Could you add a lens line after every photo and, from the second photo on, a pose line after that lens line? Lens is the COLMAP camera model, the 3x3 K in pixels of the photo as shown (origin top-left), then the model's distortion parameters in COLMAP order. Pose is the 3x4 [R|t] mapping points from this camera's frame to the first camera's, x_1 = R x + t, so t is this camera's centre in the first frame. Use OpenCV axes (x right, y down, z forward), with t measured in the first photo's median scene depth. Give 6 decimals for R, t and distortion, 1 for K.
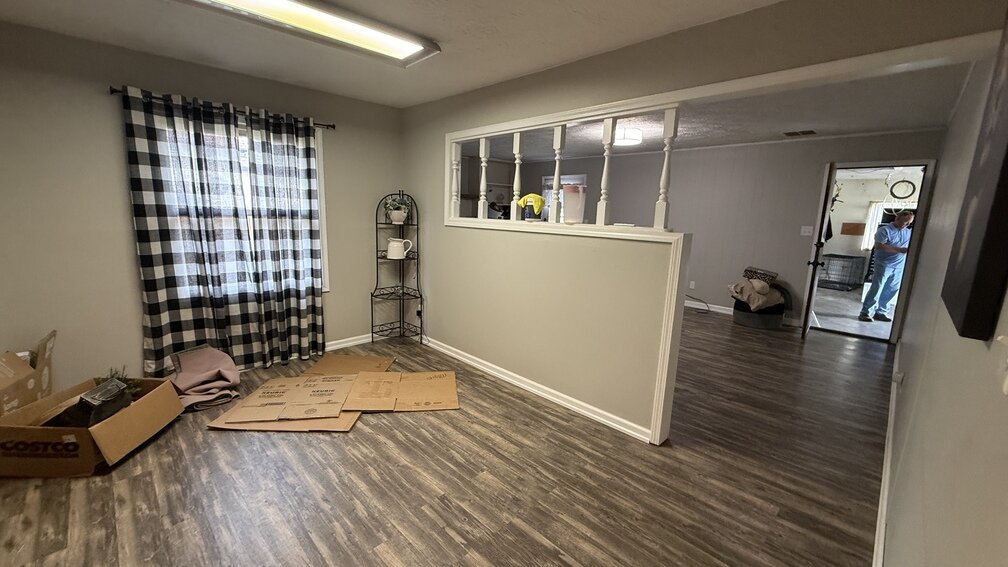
lens RADIAL K [[403.4, 0, 503.3], [0, 403.4, 283.9], [0, 0, 1]] dist [0.001746, 0.000427]
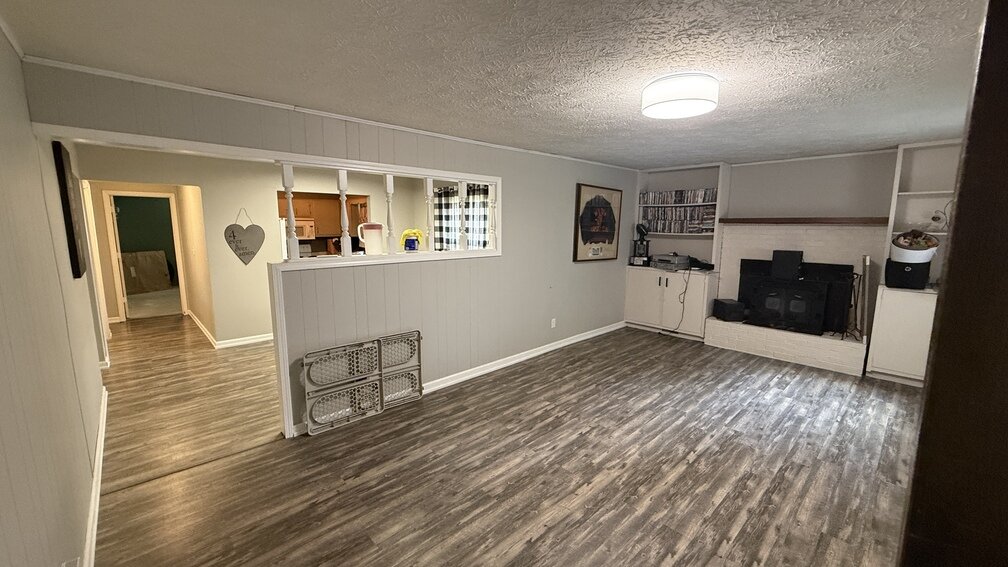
lens RADIAL K [[403.4, 0, 503.0], [0, 403.4, 283.2], [0, 0, 1]] dist [0.001746, 0.000427]
pose [[-0.032858, 0.115812, -0.992727, 1.794039], [-0.187431, 0.974928, 0.119940, -0.373437], [0.981728, 0.190009, -0.010327, 1.851452]]
